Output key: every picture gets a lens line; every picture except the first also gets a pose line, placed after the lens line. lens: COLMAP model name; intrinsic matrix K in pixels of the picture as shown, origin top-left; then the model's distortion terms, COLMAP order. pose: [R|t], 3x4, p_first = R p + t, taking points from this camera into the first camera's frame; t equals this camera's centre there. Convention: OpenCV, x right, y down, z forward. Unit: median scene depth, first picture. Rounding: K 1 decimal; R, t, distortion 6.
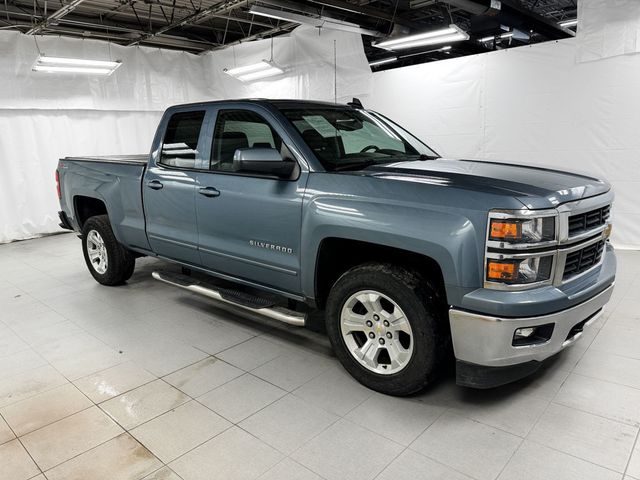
lens RADIAL K [[447.0, 0, 320.0], [0, 447.0, 240.0], [0, 0, 1]] dist [-0.000150, -0.000982]
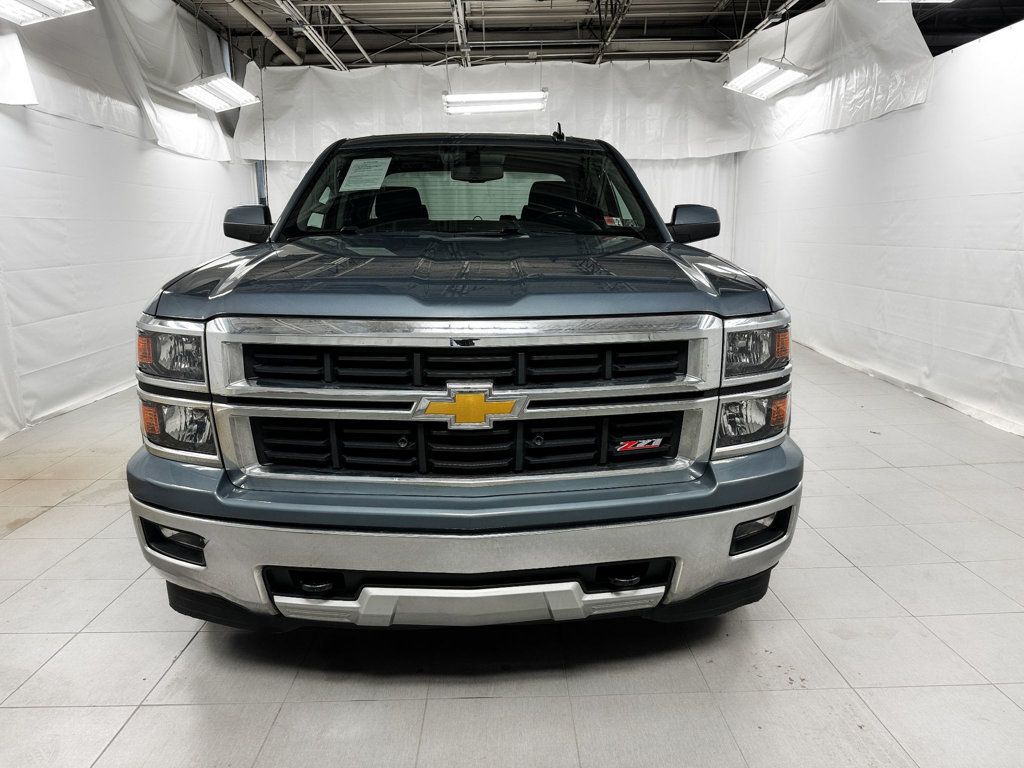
lens RADIAL K [[731.9, 0, 512.0], [0, 731.9, 384.0], [0, 0, 1]] dist [0.006873, -0.004678]
pose [[0.681662, 0.180175, -0.709136, 0.385337], [-0.171103, 0.981586, 0.084924, -0.035262], [0.711379, 0.063446, 0.699939, 0.181885]]
